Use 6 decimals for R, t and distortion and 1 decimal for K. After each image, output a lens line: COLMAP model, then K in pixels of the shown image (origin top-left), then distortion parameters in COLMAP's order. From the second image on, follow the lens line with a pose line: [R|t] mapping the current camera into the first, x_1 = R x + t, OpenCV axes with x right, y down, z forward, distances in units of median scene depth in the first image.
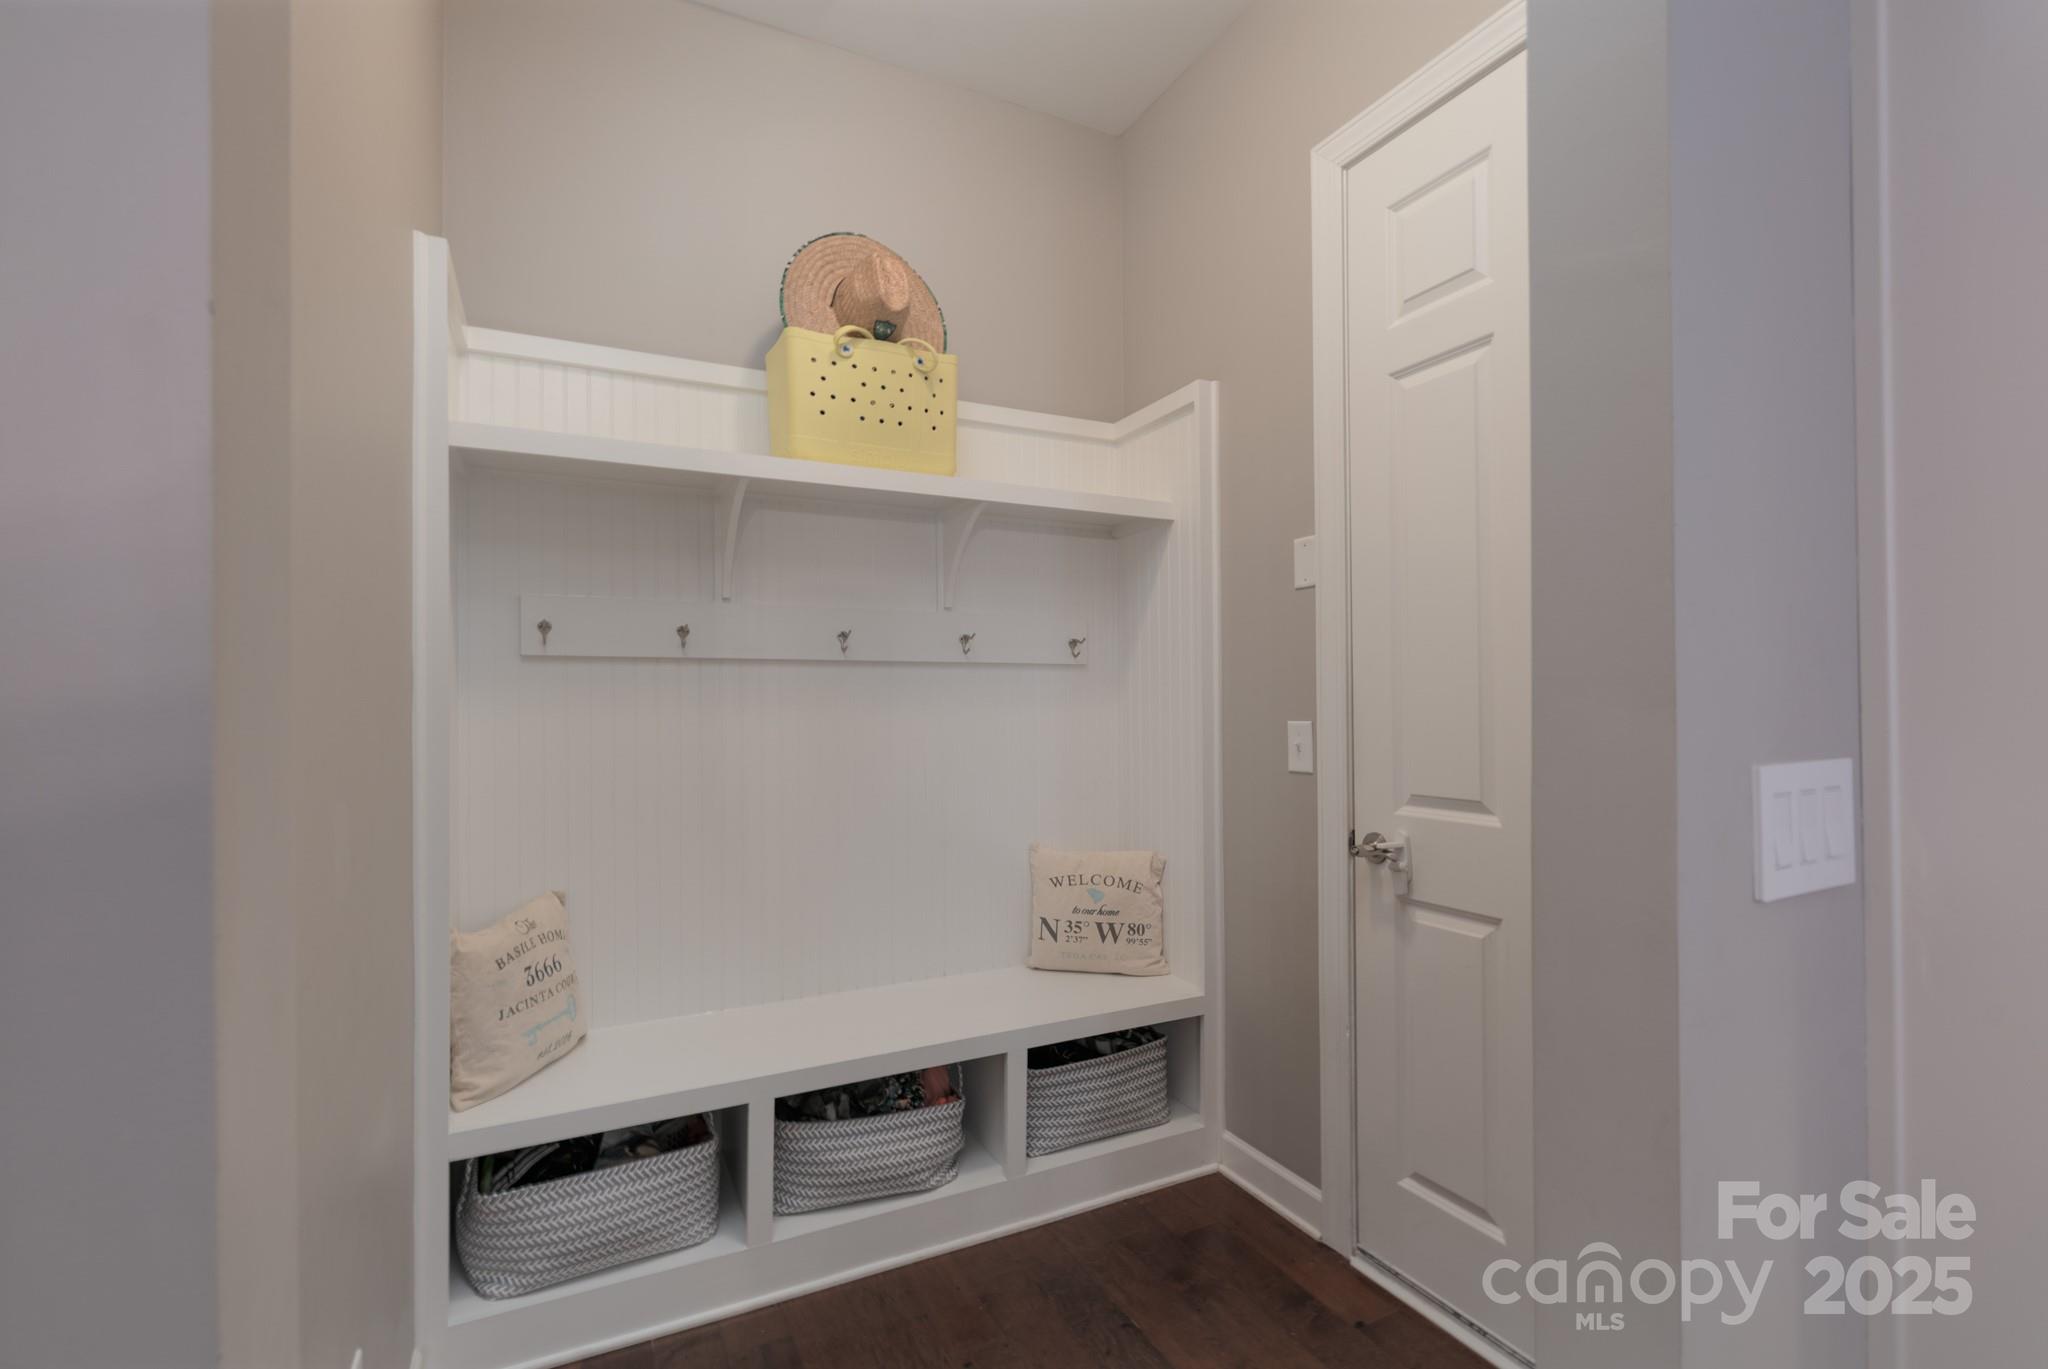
lens RADIAL K [[916.7, 0, 1032.5], [0, 916.7, 691.2], [0, 0, 1]] dist [-0.001517, 0.000008]
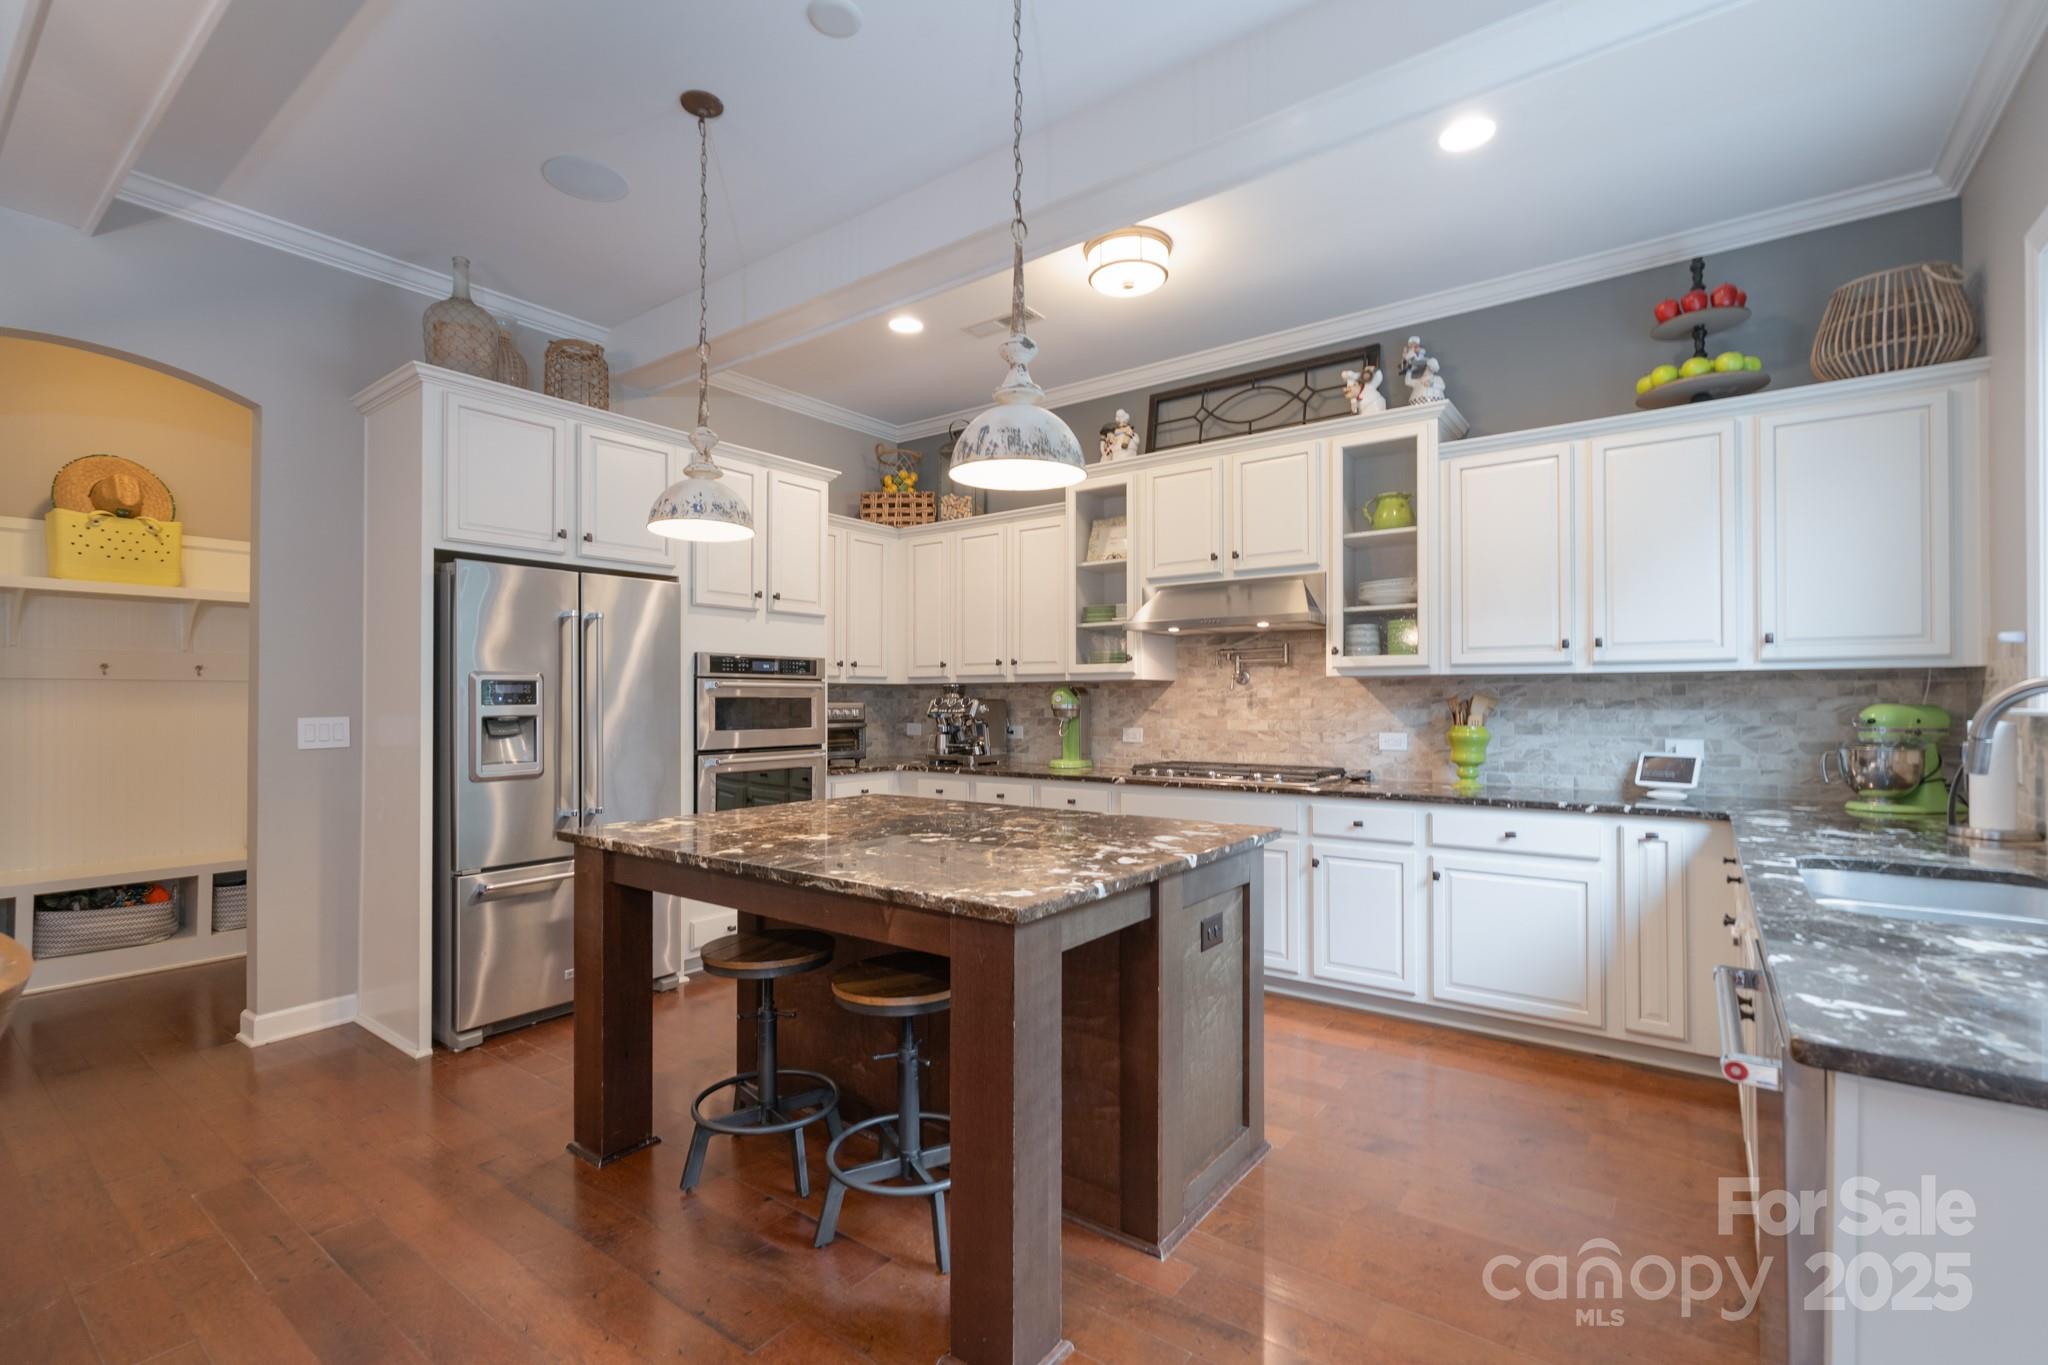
lens RADIAL K [[916.7, 0, 1027.8], [0, 916.7, 689.1], [0, 0, 1]] dist [-0.001517, 0.000008]
pose [[0.902876, 0.012091, 0.429731, 0.754813], [-0.010922, 0.999927, -0.005186, -0.026216], [-0.429763, -0.000011, 0.902942, -1.618625]]
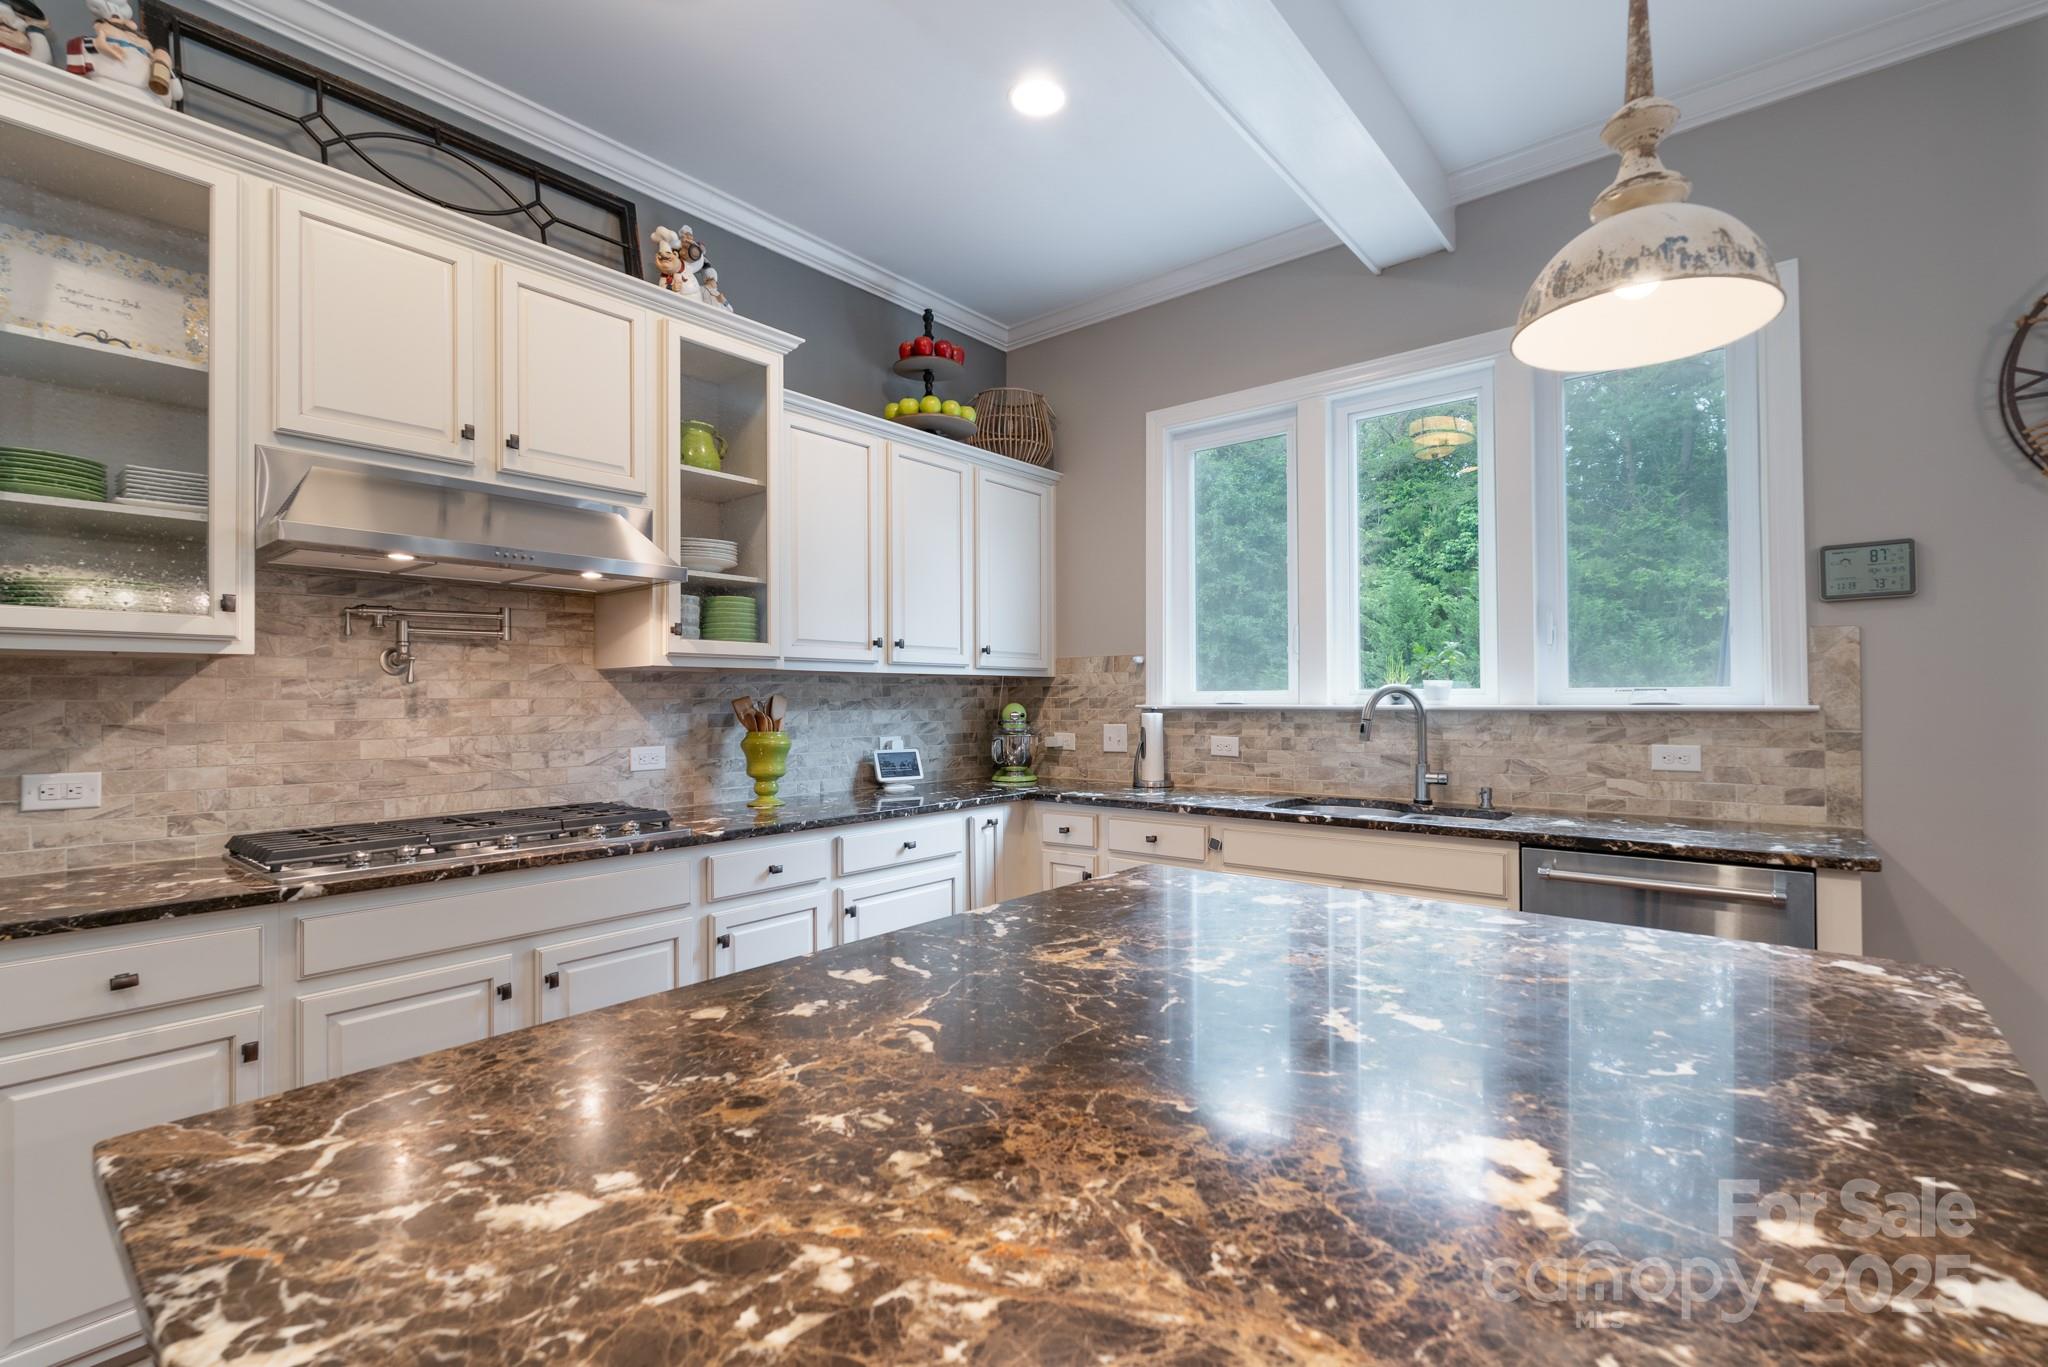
lens RADIAL K [[916.7, 0, 1015.9], [0, 916.7, 690.6], [0, 0, 1]] dist [-0.001517, 0.000008]
pose [[-0.374850, 0.019339, 0.926884, 0.758509], [-0.002265, 0.999760, -0.021776, -0.008703], [-0.927083, -0.010263, -0.374716, -0.192986]]
